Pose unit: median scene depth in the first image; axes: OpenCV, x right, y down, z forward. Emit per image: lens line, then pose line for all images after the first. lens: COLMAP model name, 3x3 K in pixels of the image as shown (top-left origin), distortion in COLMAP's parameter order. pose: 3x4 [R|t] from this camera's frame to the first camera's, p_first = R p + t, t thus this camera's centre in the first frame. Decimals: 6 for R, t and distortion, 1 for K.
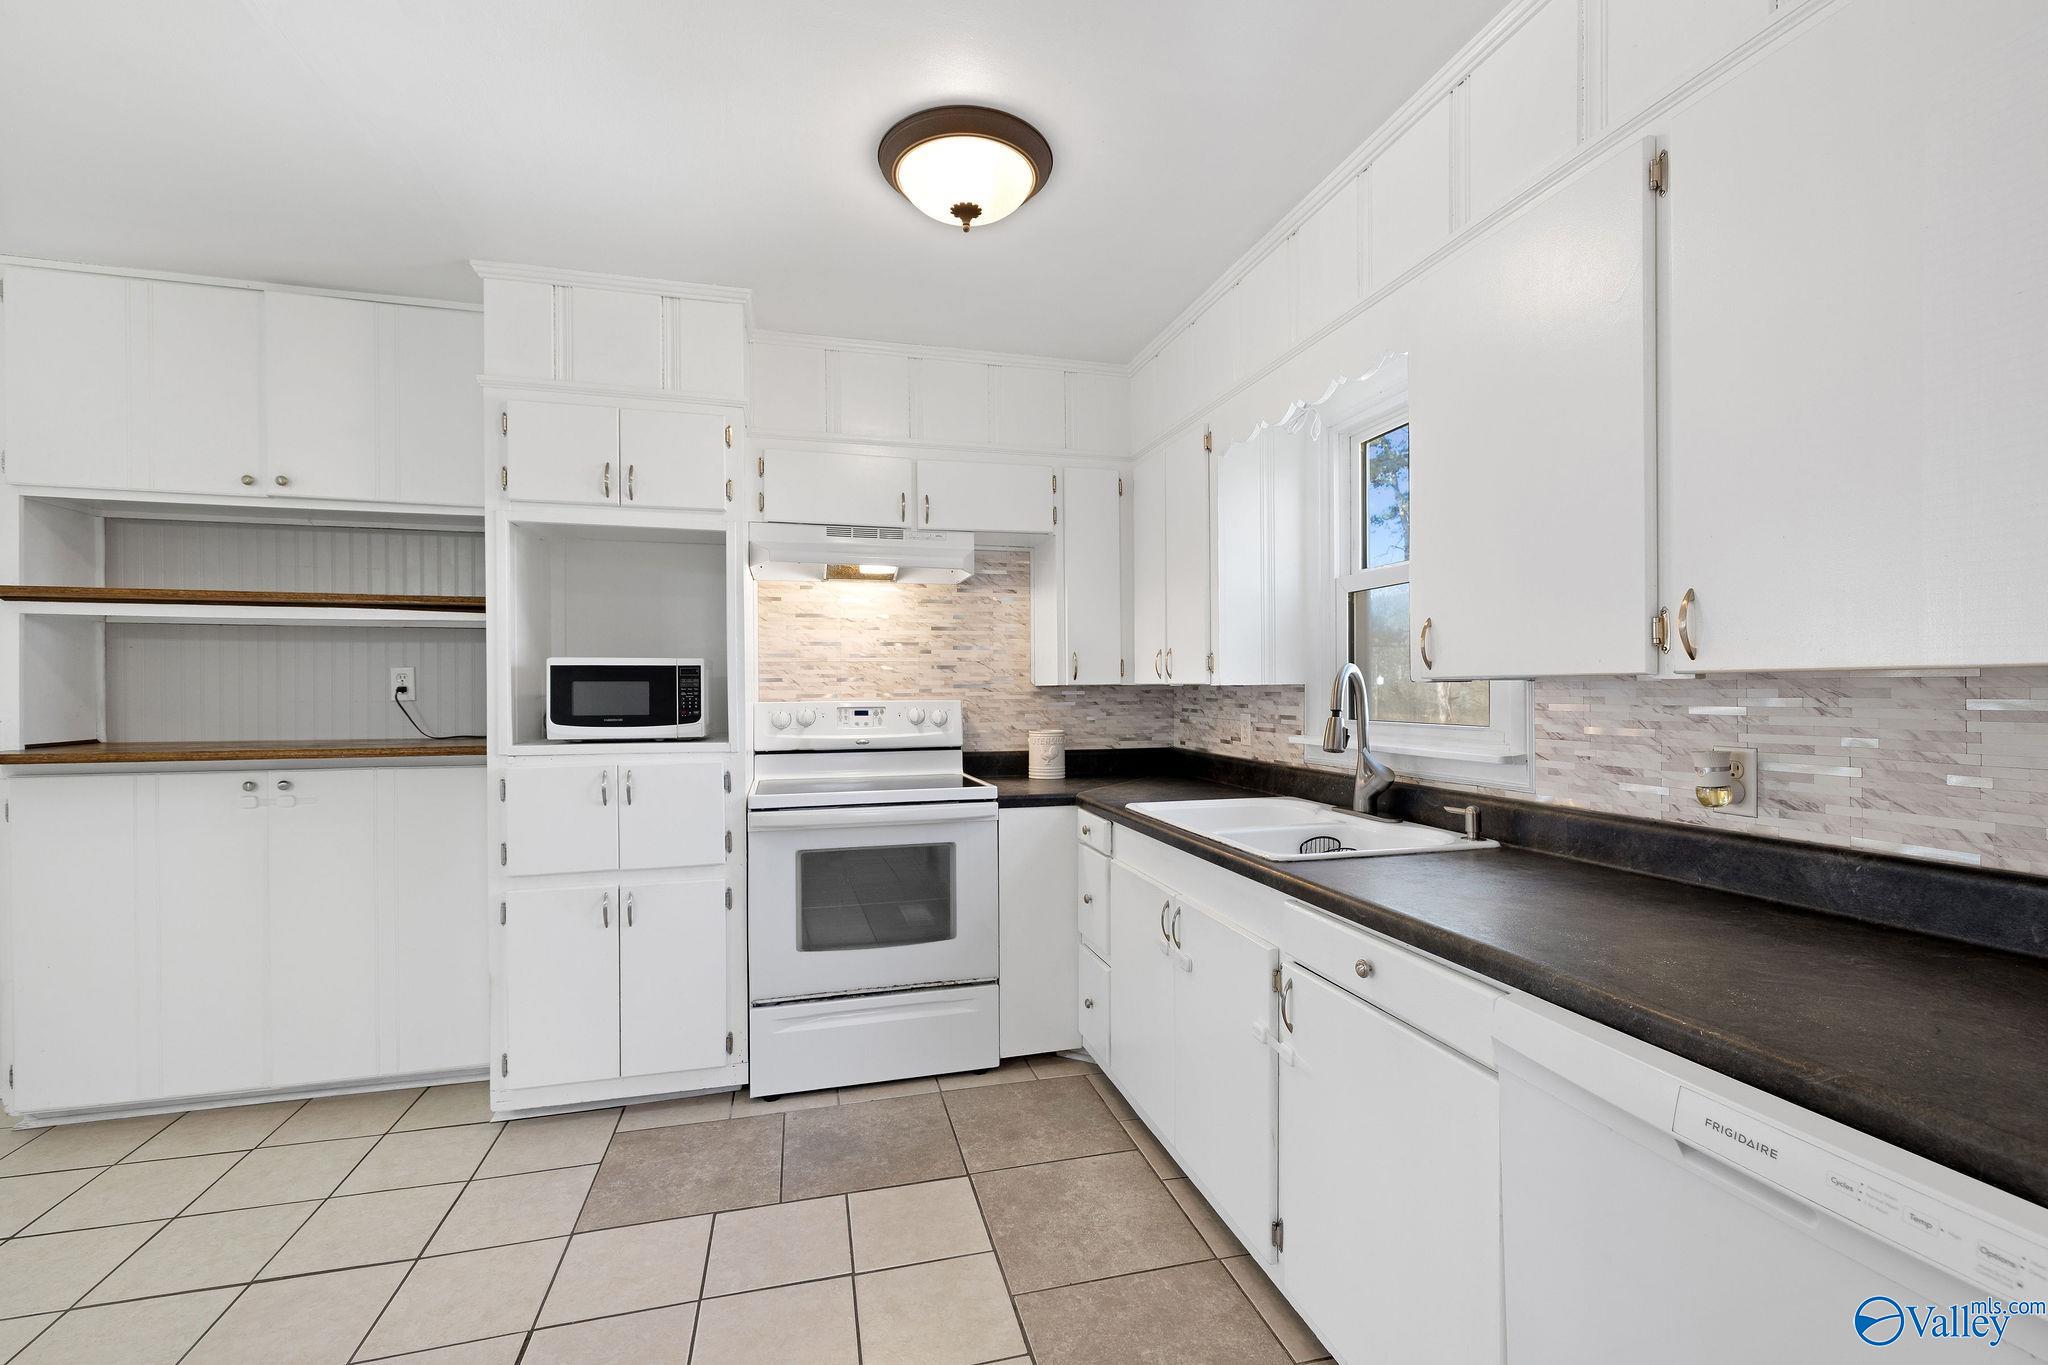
lens RADIAL K [[878.0, 0, 1027.1], [0, 878.0, 688.7], [0, 0, 1]] dist [0.004771, 0.000027]
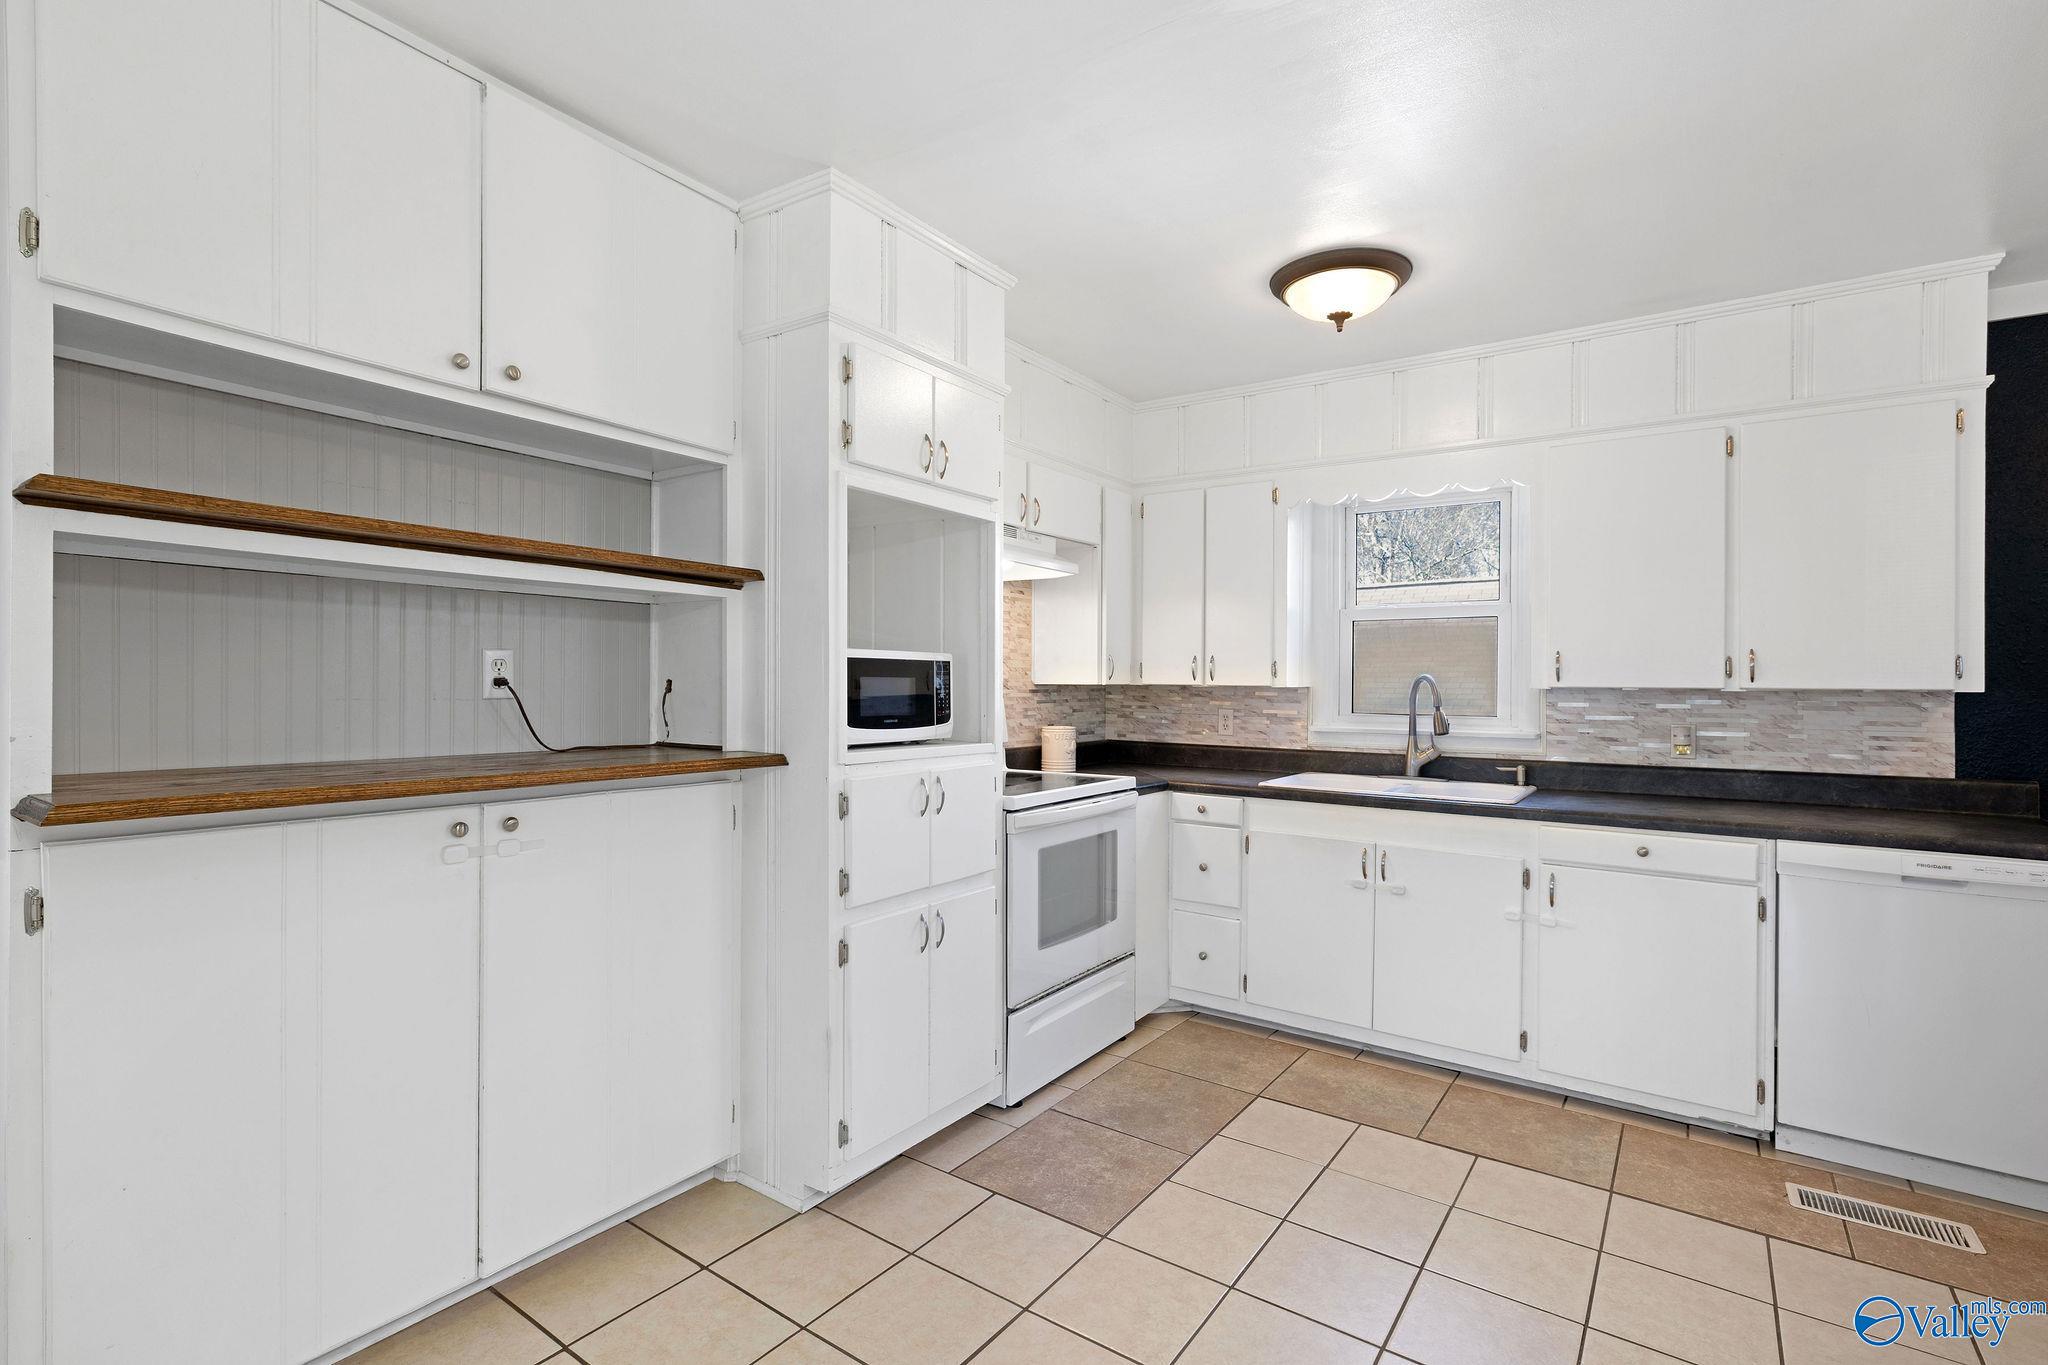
lens RADIAL K [[965.5, 0, 1026.5], [0, 965.5, 679.4], [0, 0, 1]] dist [-0.003637, -0.000355]
pose [[0.761203, 0.014020, 0.648362, -1.046152], [-0.012641, 0.999897, -0.006780, -0.001320], [-0.648391, -0.003035, 0.761302, 0.184657]]
